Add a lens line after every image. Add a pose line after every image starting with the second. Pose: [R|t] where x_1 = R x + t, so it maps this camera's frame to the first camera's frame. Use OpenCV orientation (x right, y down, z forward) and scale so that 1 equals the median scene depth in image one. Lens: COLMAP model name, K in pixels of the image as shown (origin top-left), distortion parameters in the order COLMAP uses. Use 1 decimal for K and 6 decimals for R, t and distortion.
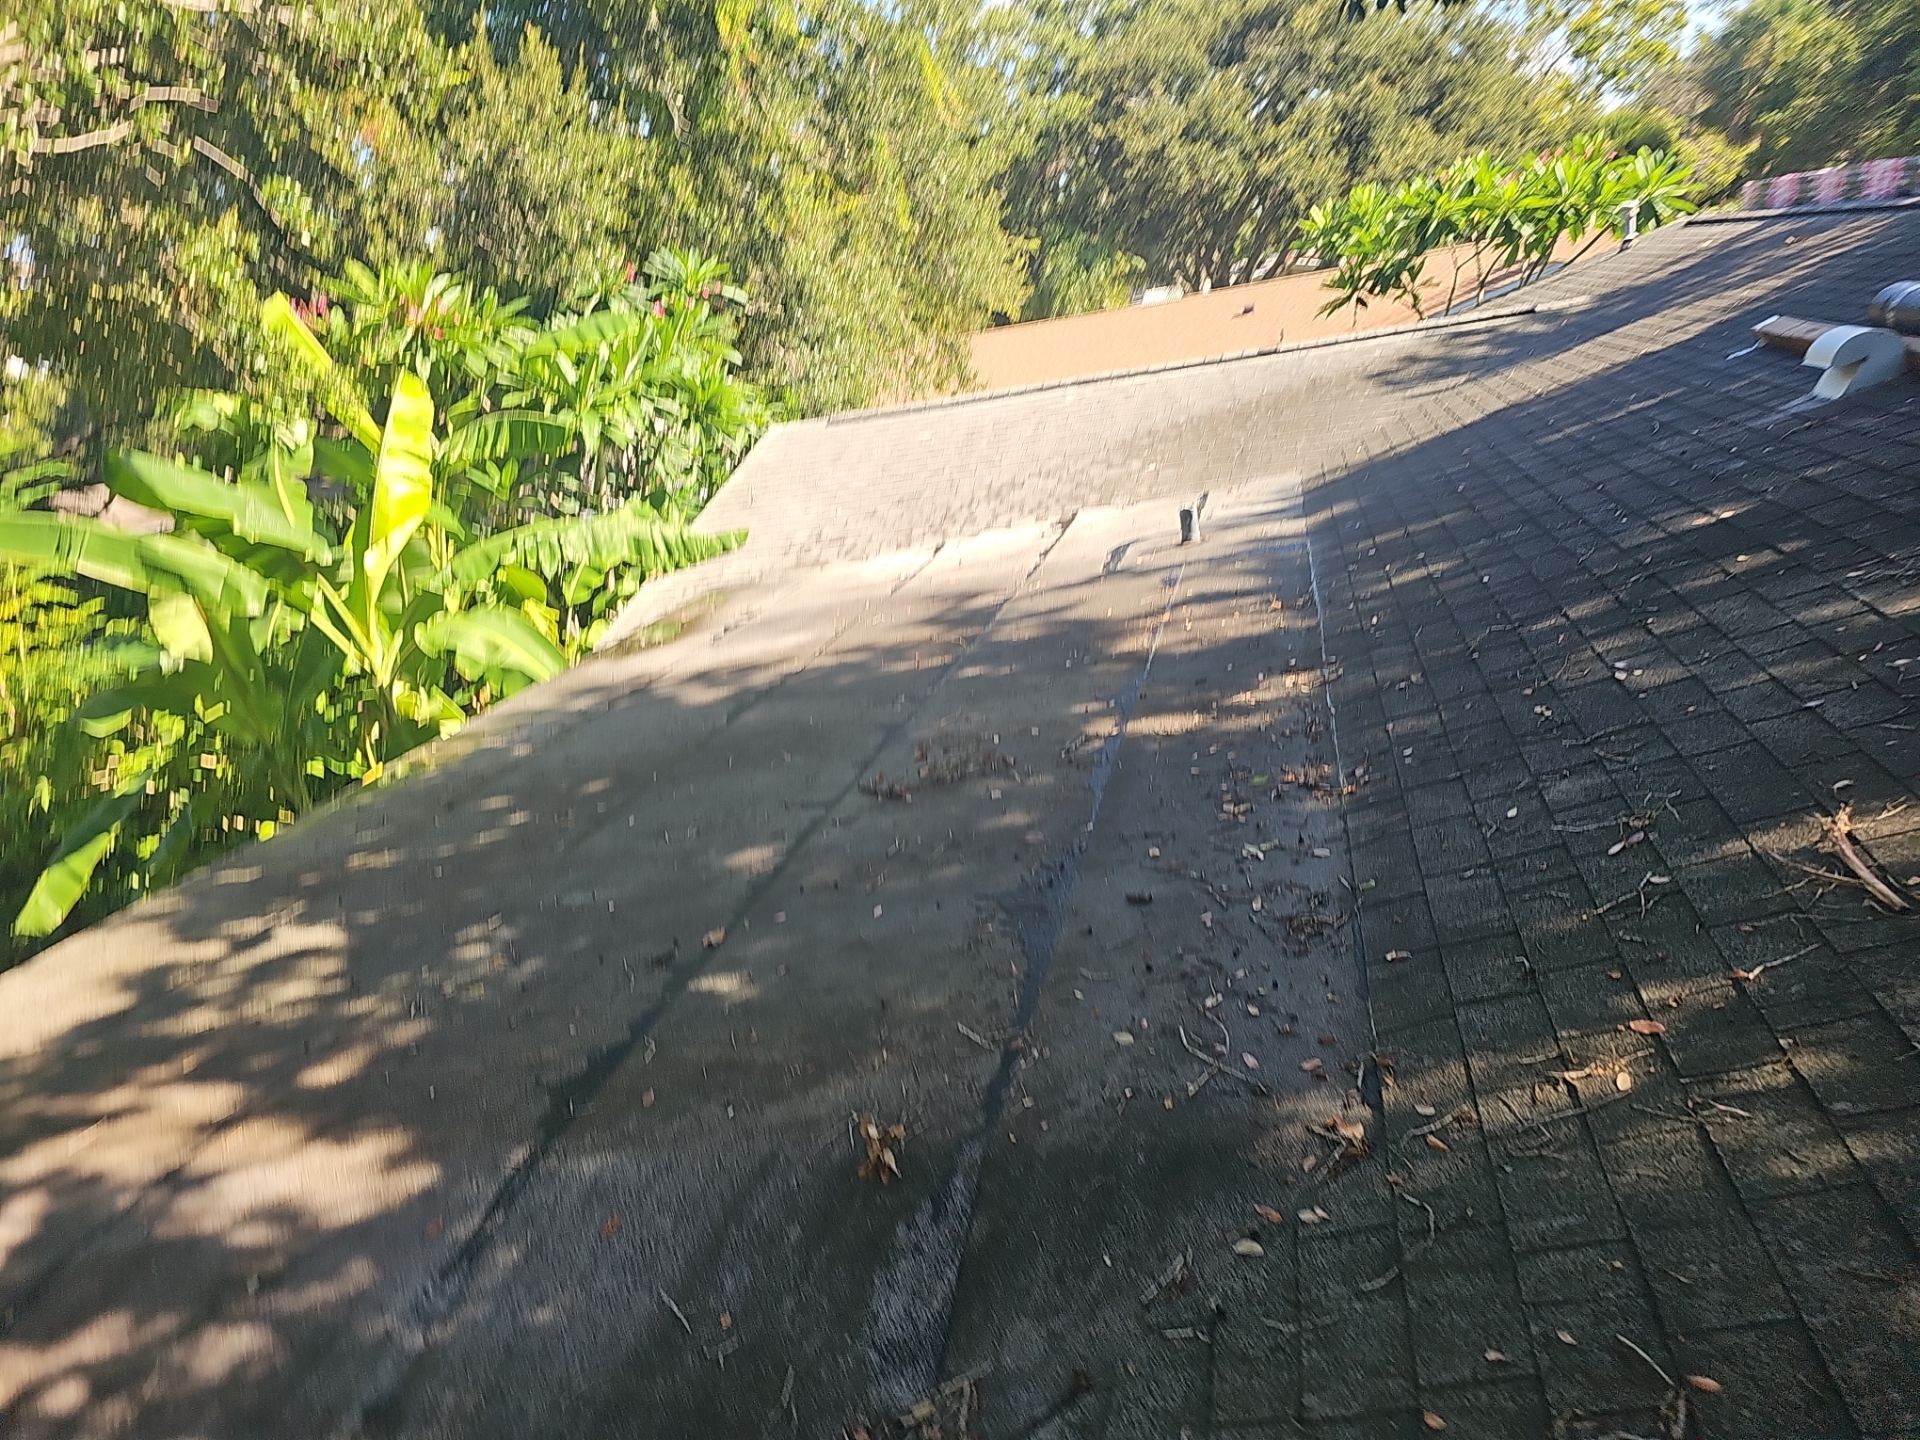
lens RADIAL K [[1239.4, 0, 1000.8], [0, 1239.4, 737.6], [0, 0, 1]] dist [0.029266, -0.045608]
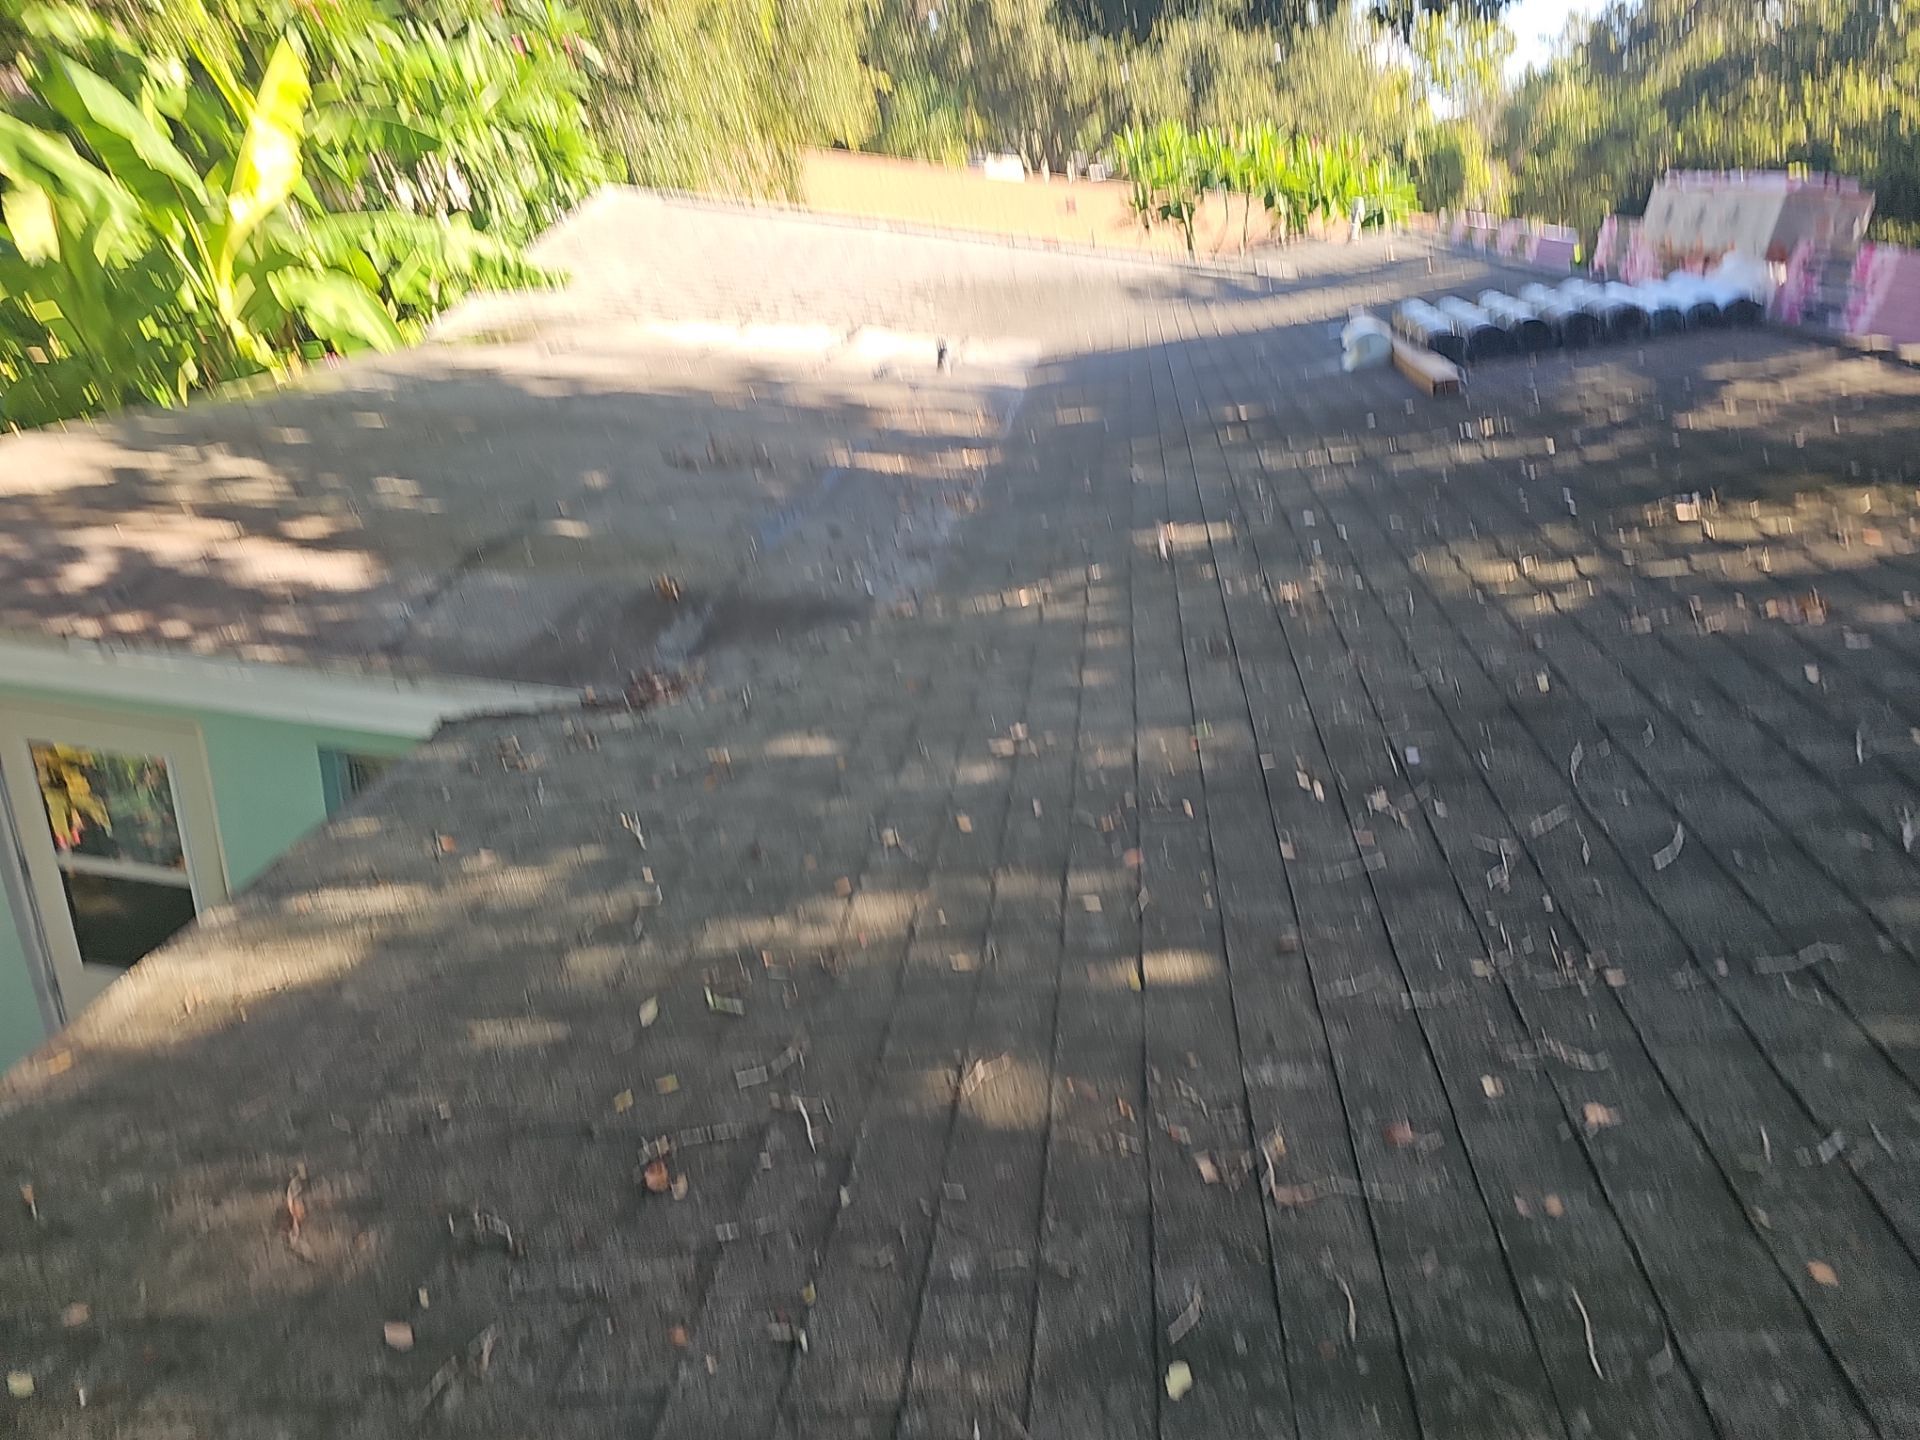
lens RADIAL K [[1239.4, 0, 1000.8], [0, 1239.4, 737.6], [0, 0, 1]] dist [0.029266, -0.045608]
pose [[0.957995, 0.192399, 0.212669, 0.008010], [-0.213852, 0.973355, 0.082743, 0.079254], [-0.191083, -0.124747, 0.973615, -0.270107]]
